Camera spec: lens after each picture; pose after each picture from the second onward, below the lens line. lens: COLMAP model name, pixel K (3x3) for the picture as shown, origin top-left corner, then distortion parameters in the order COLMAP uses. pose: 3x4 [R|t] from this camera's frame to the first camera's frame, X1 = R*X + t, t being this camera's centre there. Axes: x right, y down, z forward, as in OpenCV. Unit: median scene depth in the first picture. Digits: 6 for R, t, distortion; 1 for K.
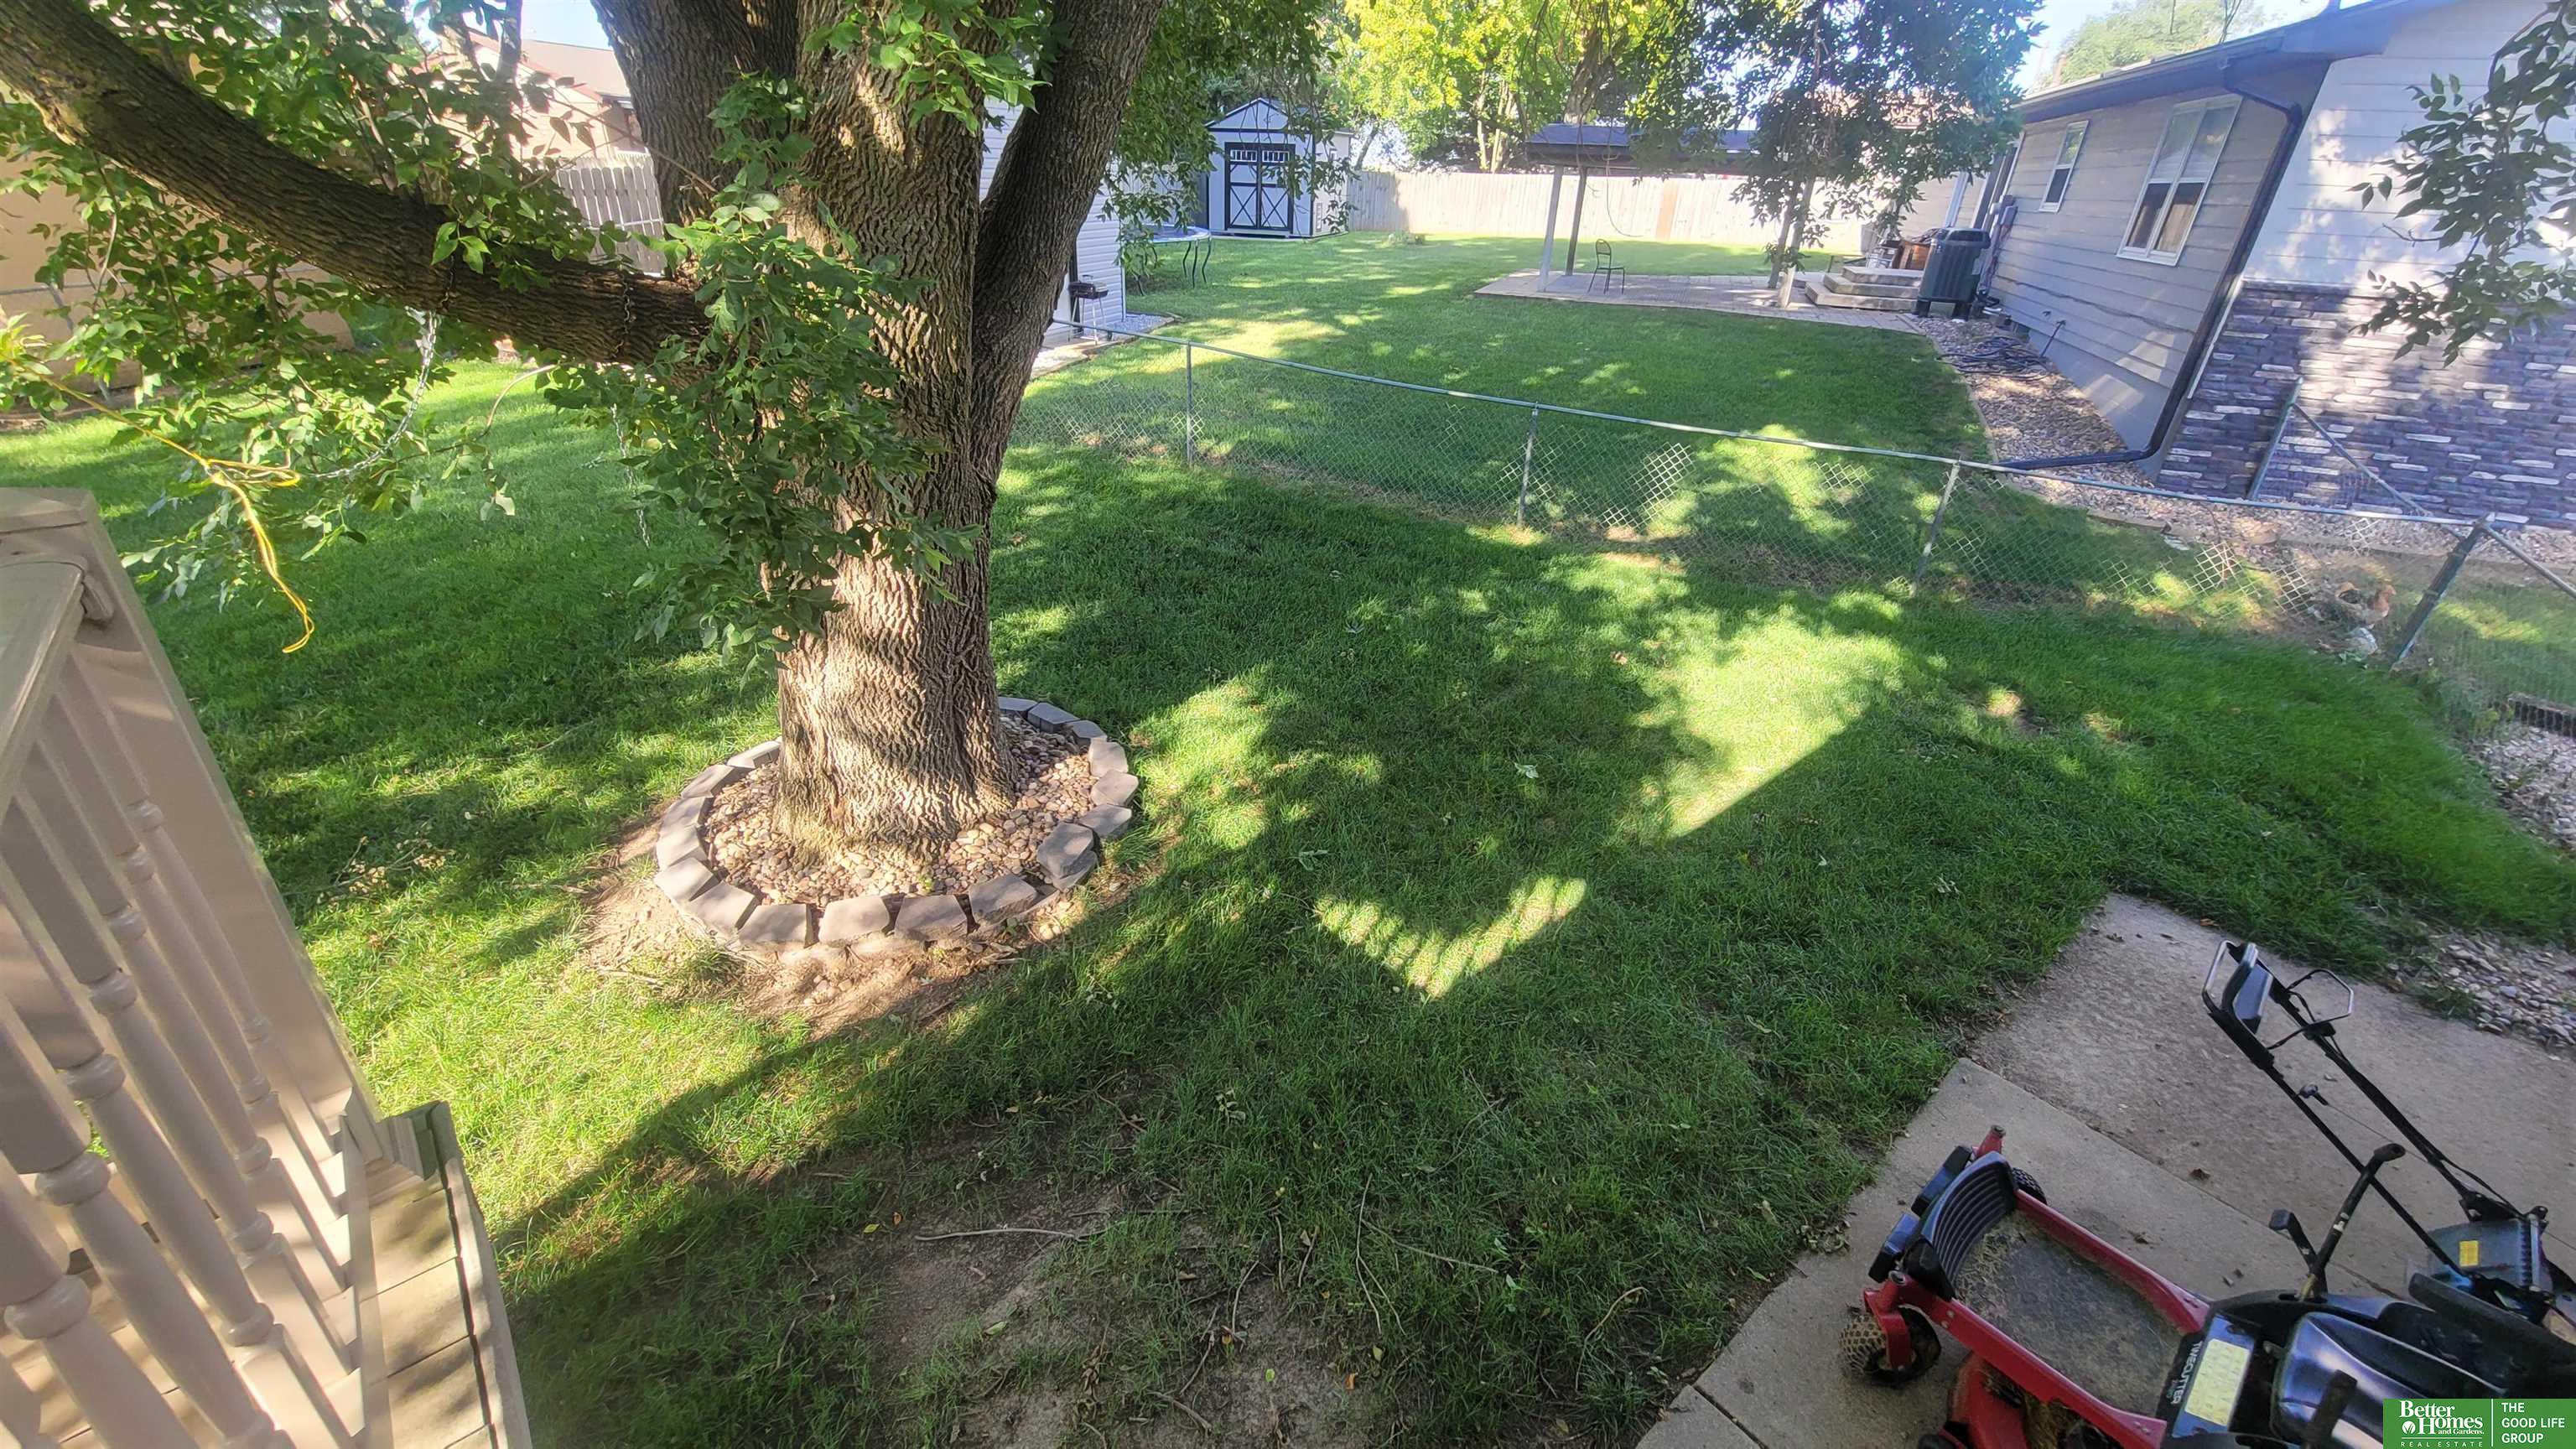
lens RADIAL K [[1035.5, 0, 1287.2], [0, 1035.5, 719.7], [0, 0, 1]] dist [-0.002529, 0.000179]
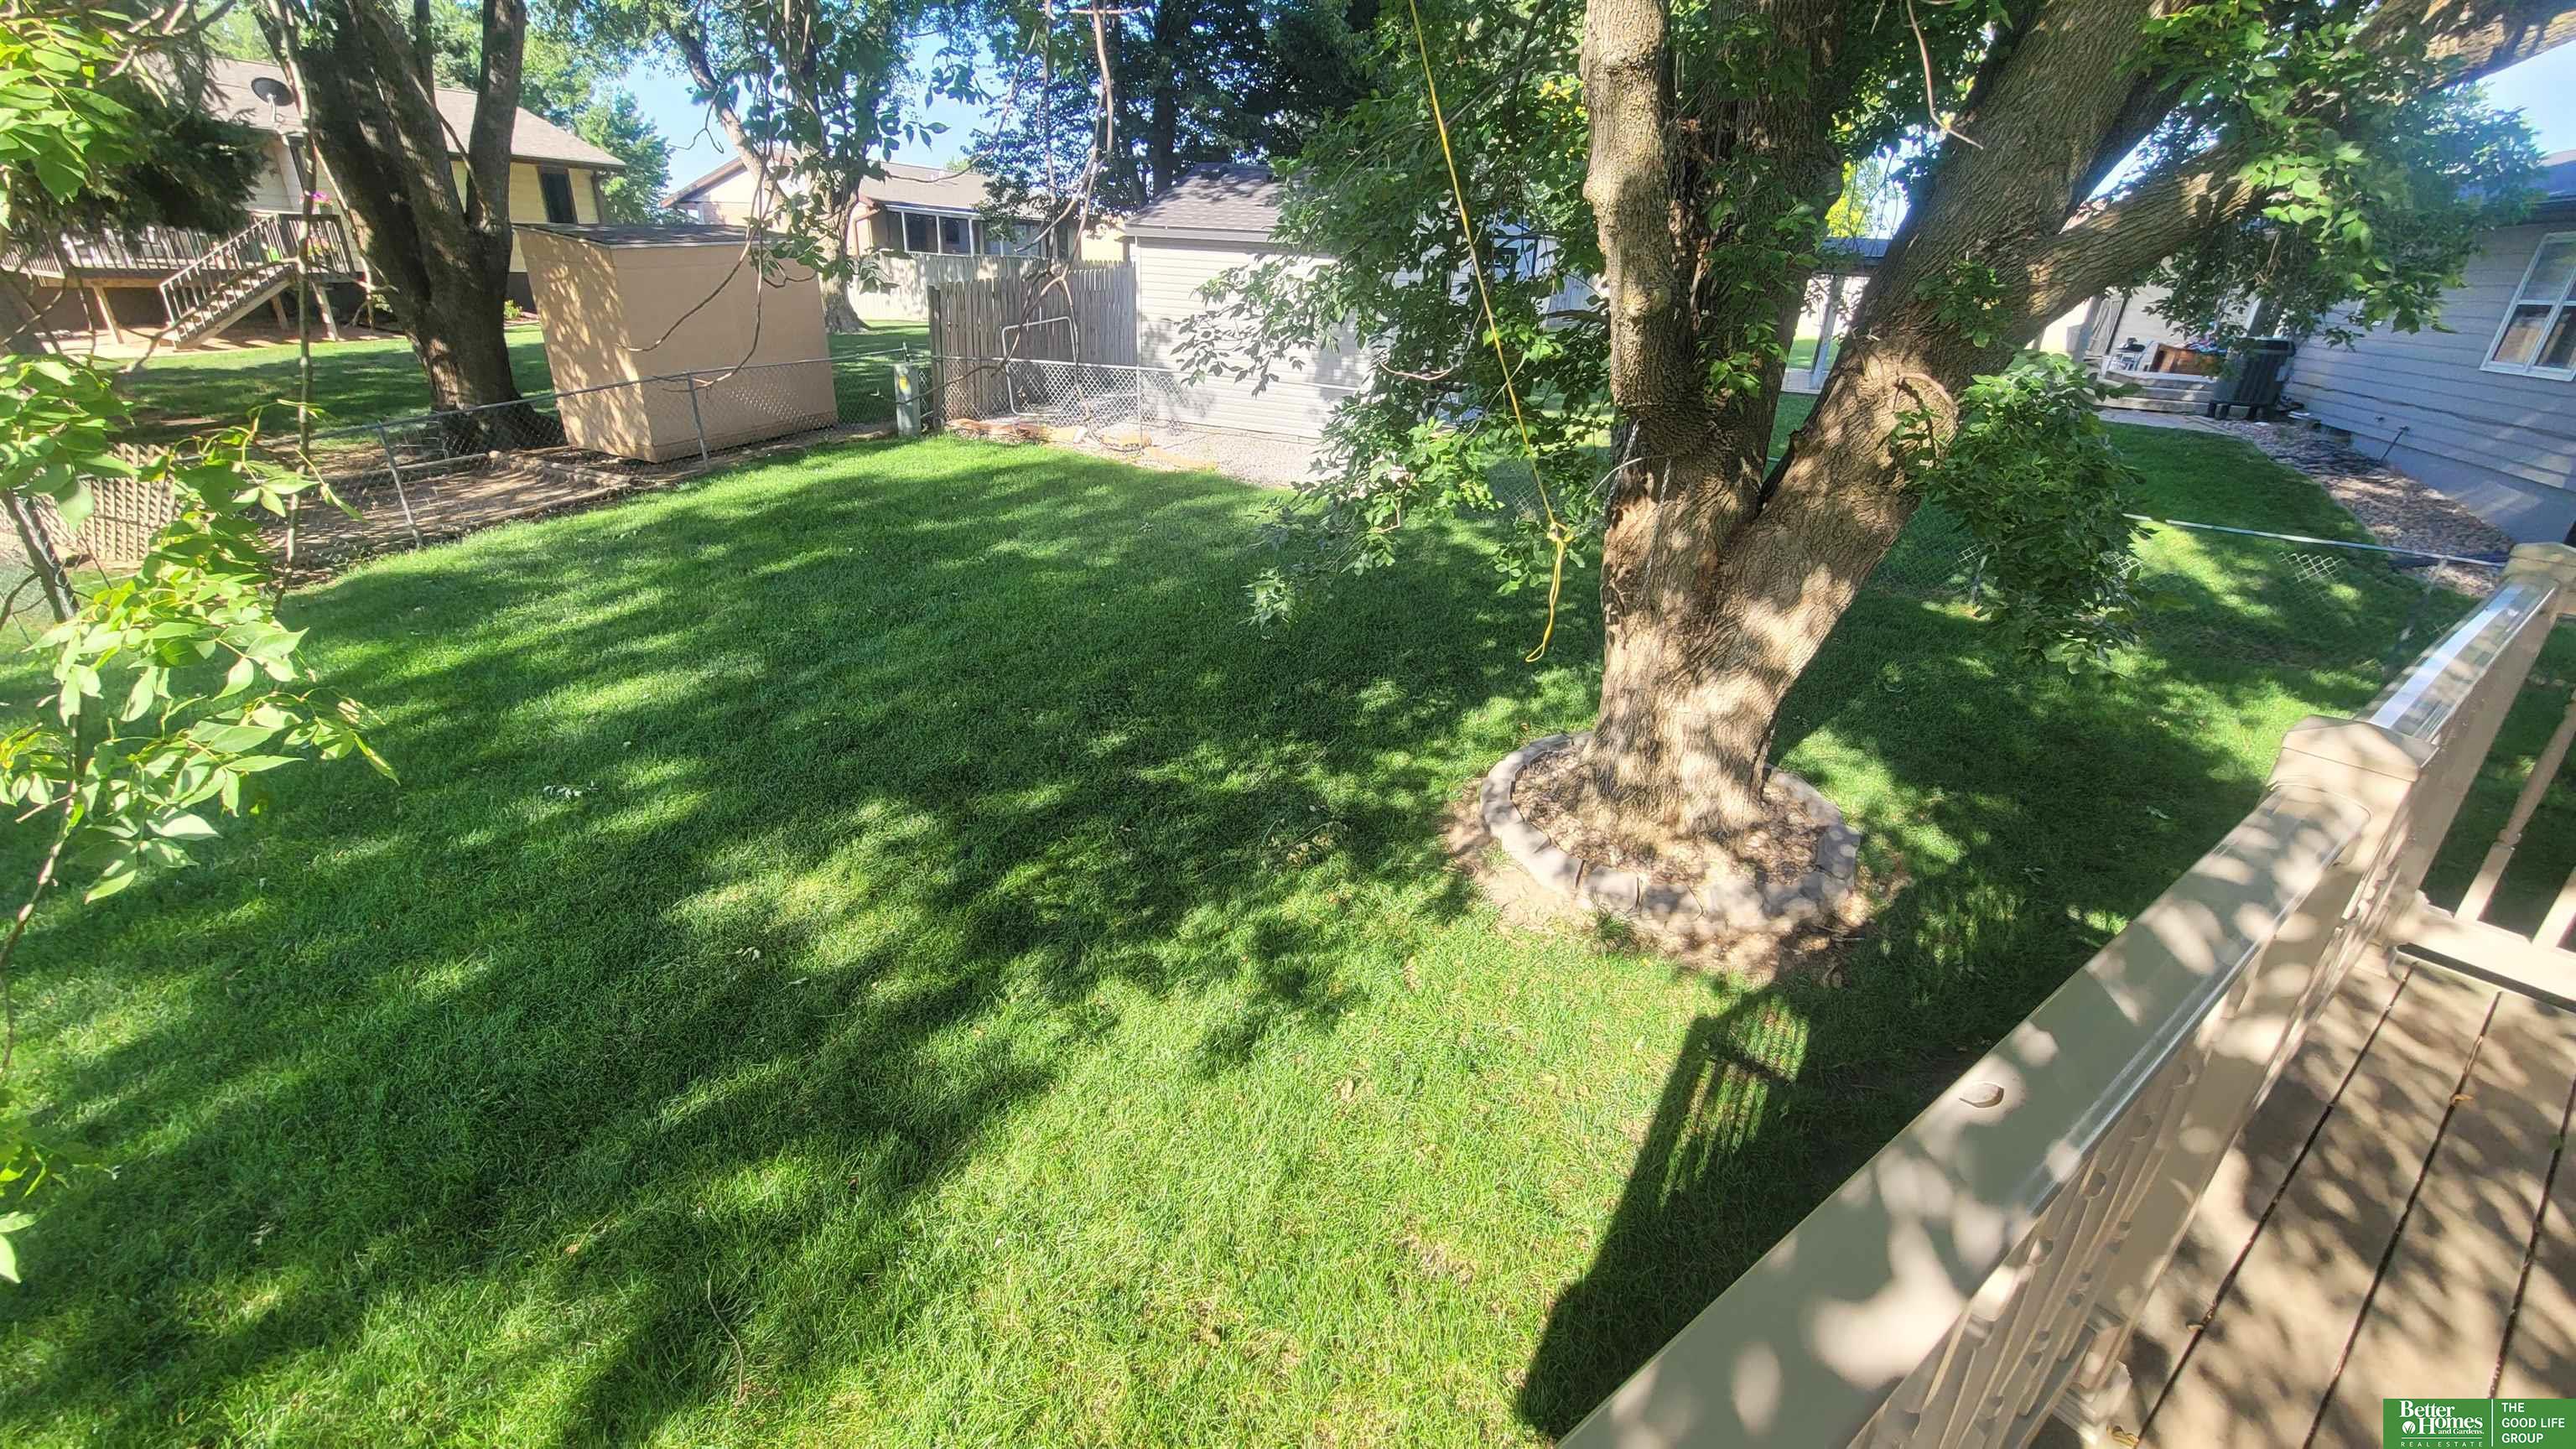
lens RADIAL K [[1035.5, 0, 1301.1], [0, 1035.5, 731.2], [0, 0, 1]] dist [-0.002529, 0.000179]
pose [[0.997555, 0.035771, -0.060038, -0.659492], [-0.039460, 0.997331, -0.061423, 0.070313], [0.057681, 0.063642, 0.996304, -0.202555]]
